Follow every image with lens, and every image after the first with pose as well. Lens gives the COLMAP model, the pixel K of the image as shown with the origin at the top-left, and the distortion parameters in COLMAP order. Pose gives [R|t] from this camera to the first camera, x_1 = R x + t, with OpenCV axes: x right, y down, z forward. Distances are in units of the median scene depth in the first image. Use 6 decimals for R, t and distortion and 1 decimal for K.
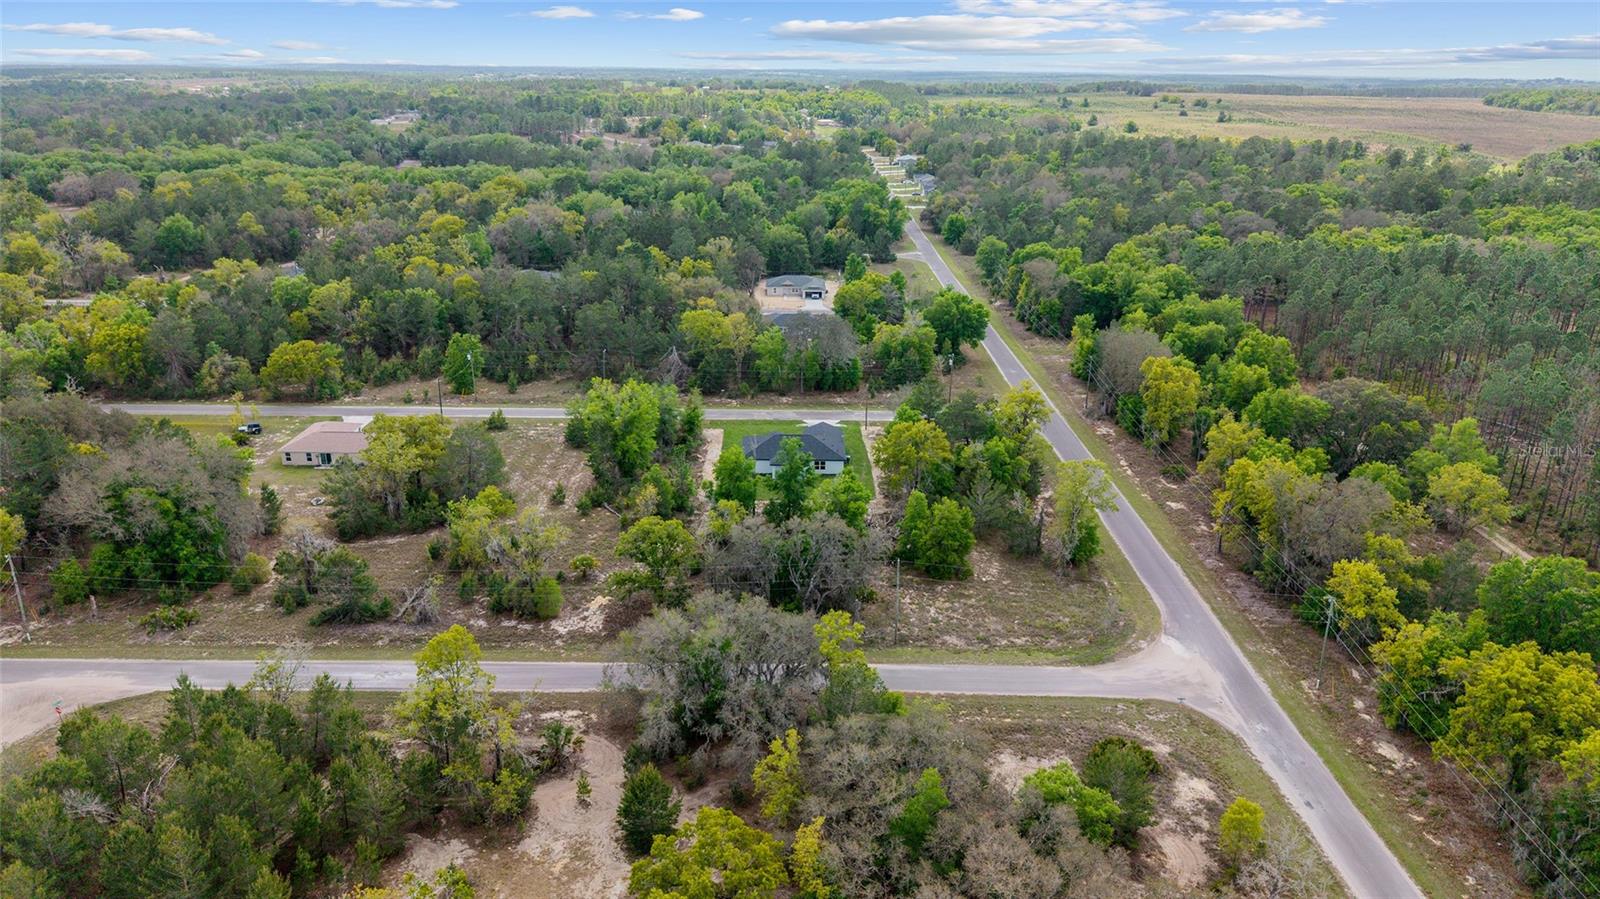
lens RADIAL K [[1077.4, 0, 794.6], [0, 1077.4, 444.0], [0, 0, 1]] dist [0.017124, -0.016865]
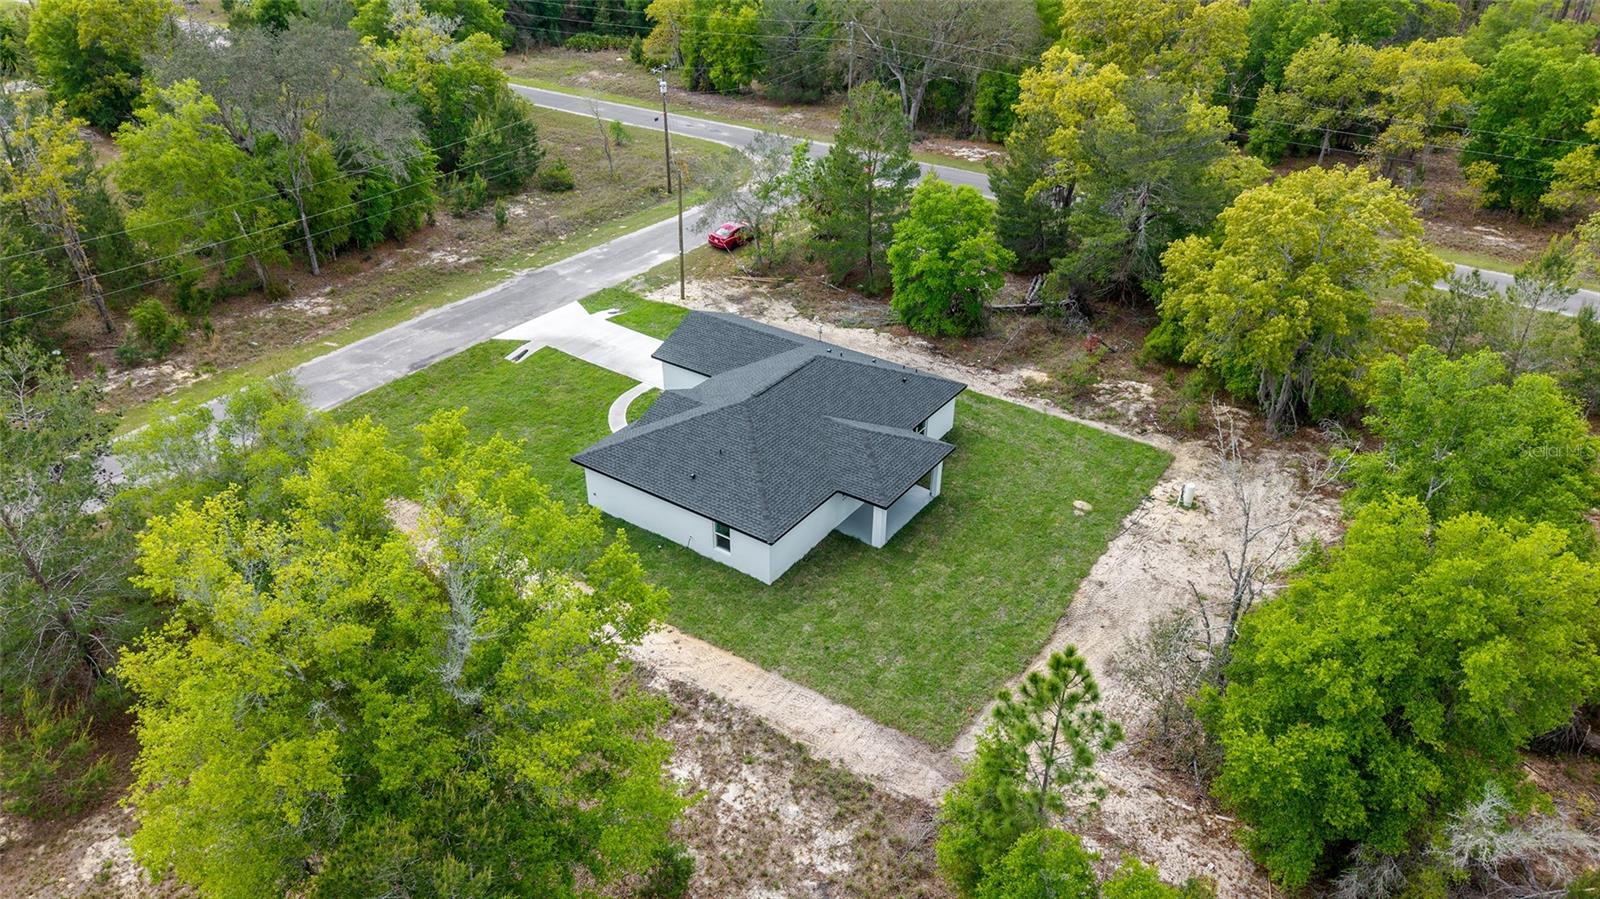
lens RADIAL K [[1077.4, 0, 794.5], [0, 1077.4, 453.3], [0, 0, 1]] dist [0.017124, -0.016865]
pose [[0.578500, -0.425331, 0.696011, -0.176531], [0.269840, 0.905035, 0.328784, -0.070953], [-0.769756, -0.002390, 0.638334, 0.693216]]
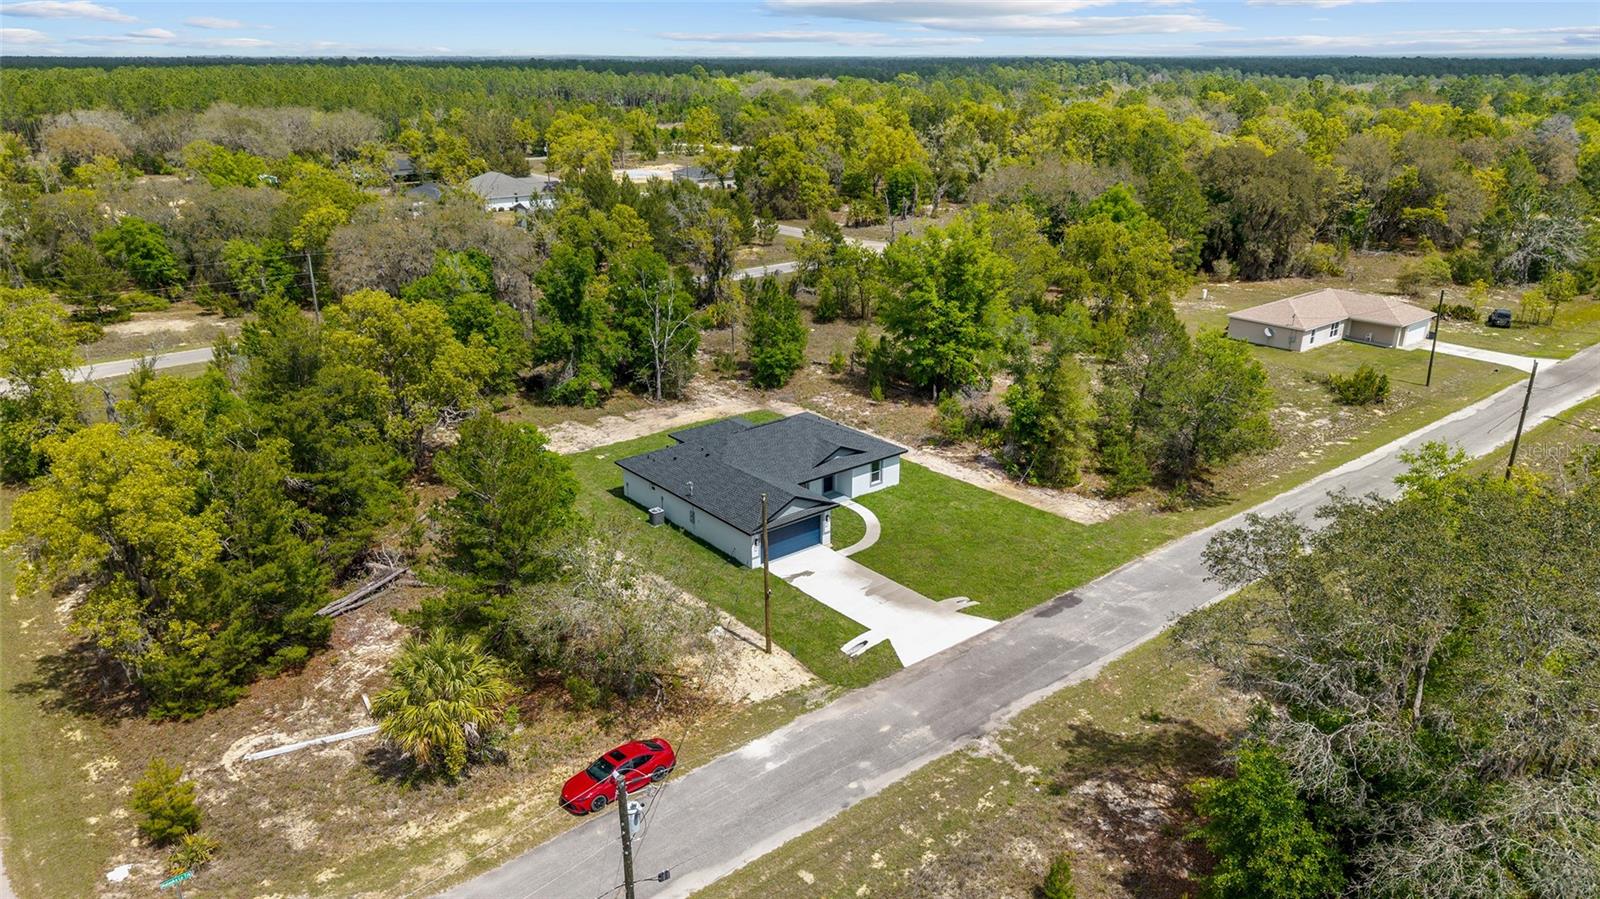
lens RADIAL K [[1077.4, 0, 804.9], [0, 1077.4, 443.1], [0, 0, 1]] dist [0.017124, -0.016865]
pose [[-0.774479, 0.202609, -0.599276, 0.203825], [-0.215397, 0.806257, 0.550958, -0.202051], [0.594799, 0.555788, -0.580787, 1.069886]]
